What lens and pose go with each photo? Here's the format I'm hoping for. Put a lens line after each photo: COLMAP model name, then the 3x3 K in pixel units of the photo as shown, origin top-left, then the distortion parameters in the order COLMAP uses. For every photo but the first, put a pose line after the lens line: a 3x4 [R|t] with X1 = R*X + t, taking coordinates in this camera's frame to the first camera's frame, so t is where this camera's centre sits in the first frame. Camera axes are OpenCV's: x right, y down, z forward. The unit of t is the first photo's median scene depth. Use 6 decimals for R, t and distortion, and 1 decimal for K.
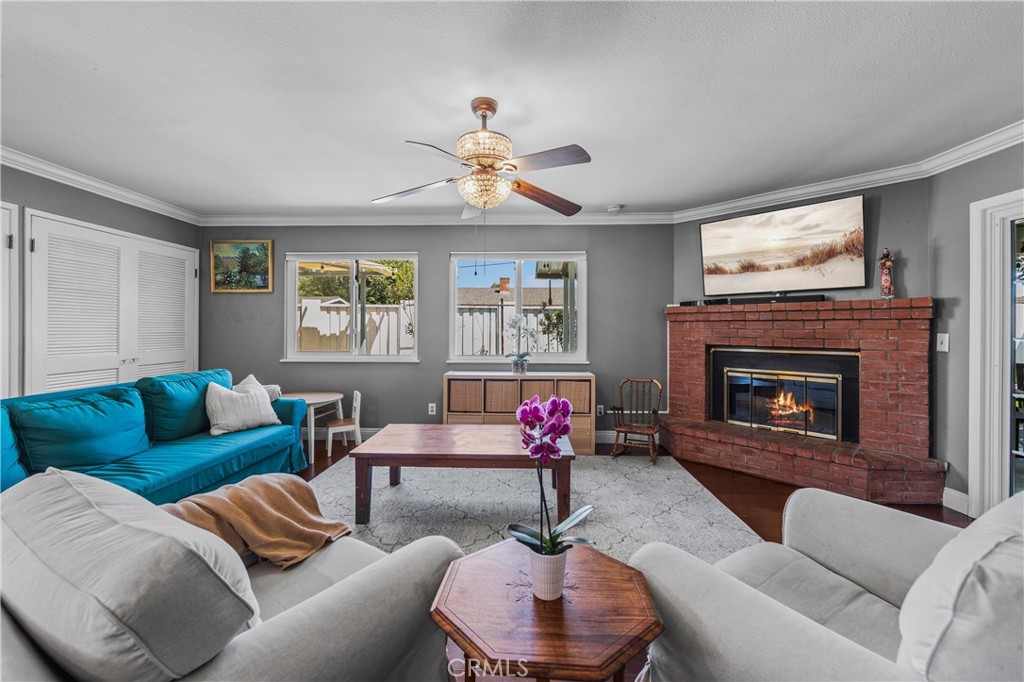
lens RADIAL K [[412.6, 0, 512.0], [0, 412.6, 331.2], [0, 0, 1]] dist [0.002089, 0.000121]
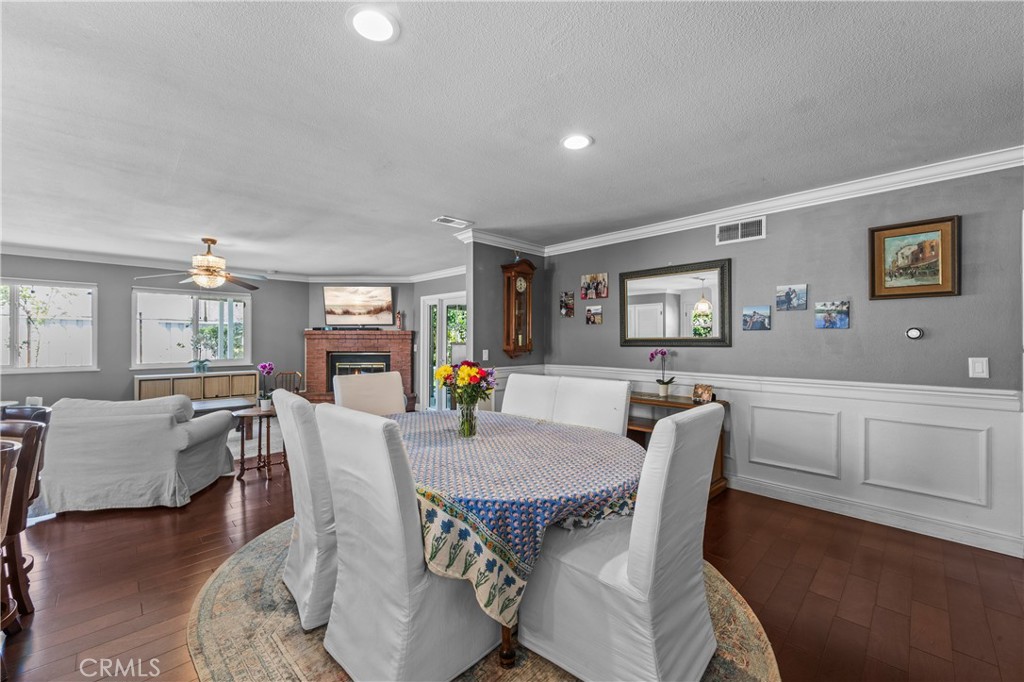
lens RADIAL K [[412.6, 0, 516.1], [0, 412.6, 336.8], [0, 0, 1]] dist [0.002089, 0.000121]
pose [[0.687910, 0.001968, 0.725794, -0.329698], [0.004735, 0.999963, -0.007199, -0.017882], [-0.725781, 0.008389, 0.687875, -1.011608]]
